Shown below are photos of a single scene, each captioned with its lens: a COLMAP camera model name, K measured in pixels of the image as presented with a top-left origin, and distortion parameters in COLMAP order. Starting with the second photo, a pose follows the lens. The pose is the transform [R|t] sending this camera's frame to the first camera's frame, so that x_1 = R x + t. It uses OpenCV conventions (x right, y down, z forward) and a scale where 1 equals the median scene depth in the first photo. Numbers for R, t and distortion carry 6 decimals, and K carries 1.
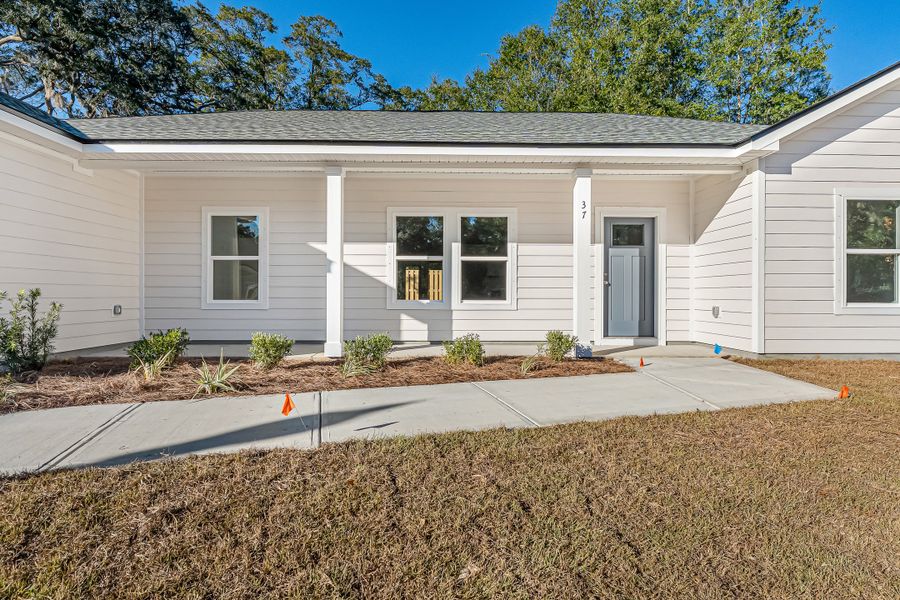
lens RADIAL K [[435.3, 0, 451.7], [0, 435.3, 300.6], [0, 0, 1]] dist [-0.004216, -0.001327]
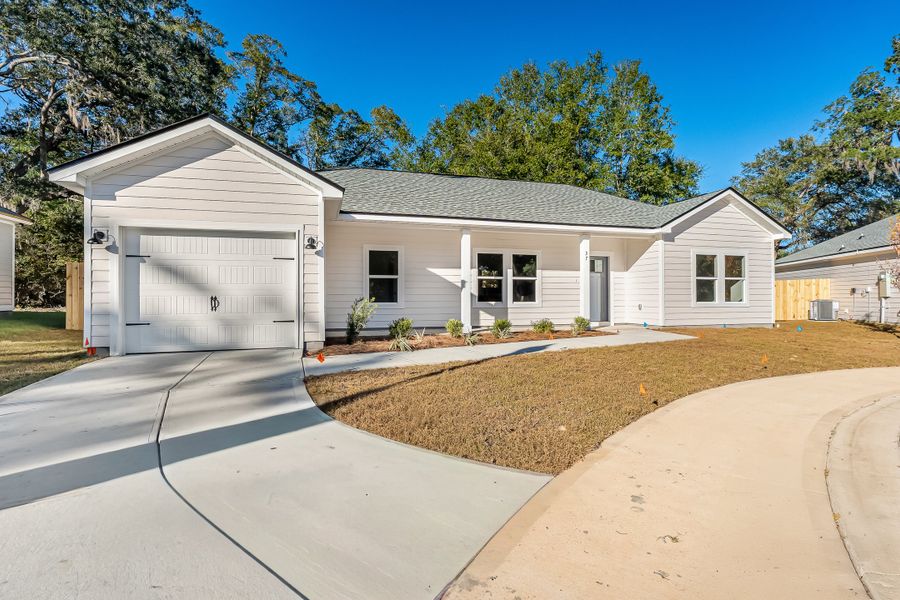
lens RADIAL K [[440.3, 0, 448.9], [0, 440.3, 299.6], [0, 0, 1]] dist [-0.004911, -0.001131]
pose [[0.965139, -0.005530, 0.261680, -0.692340], [0.007424, 0.999953, -0.006248, -0.001587], [-0.261633, 0.007973, 0.965134, -0.642407]]
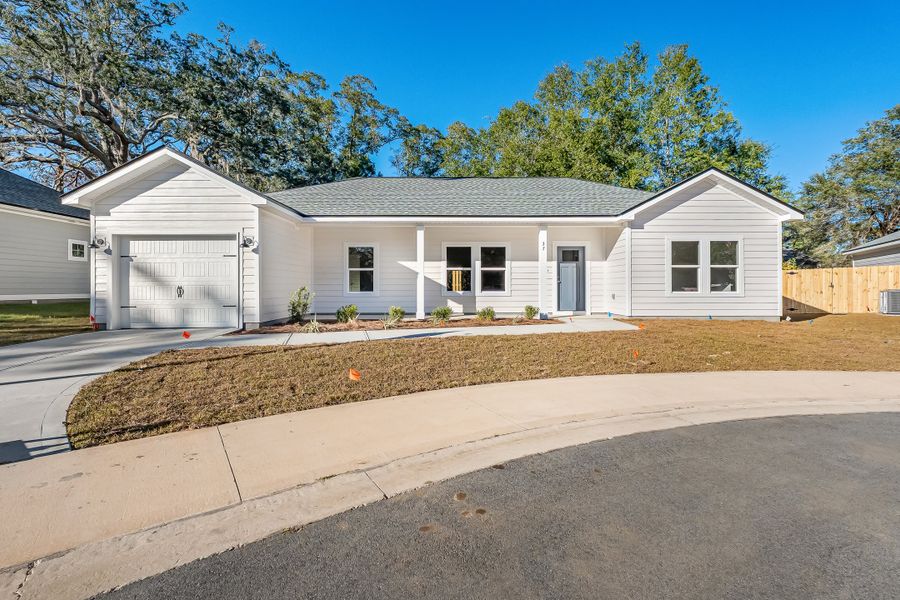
lens RADIAL K [[383.4, 0, 451.0], [0, 383.4, 290.5], [0, 0, 1]] dist [0.002658, 0.000853]
pose [[0.999947, -0.005192, -0.008836, -0.093802], [0.005140, 0.999970, -0.005861, 0.004384], [0.008867, 0.005815, 0.999944, -0.663460]]
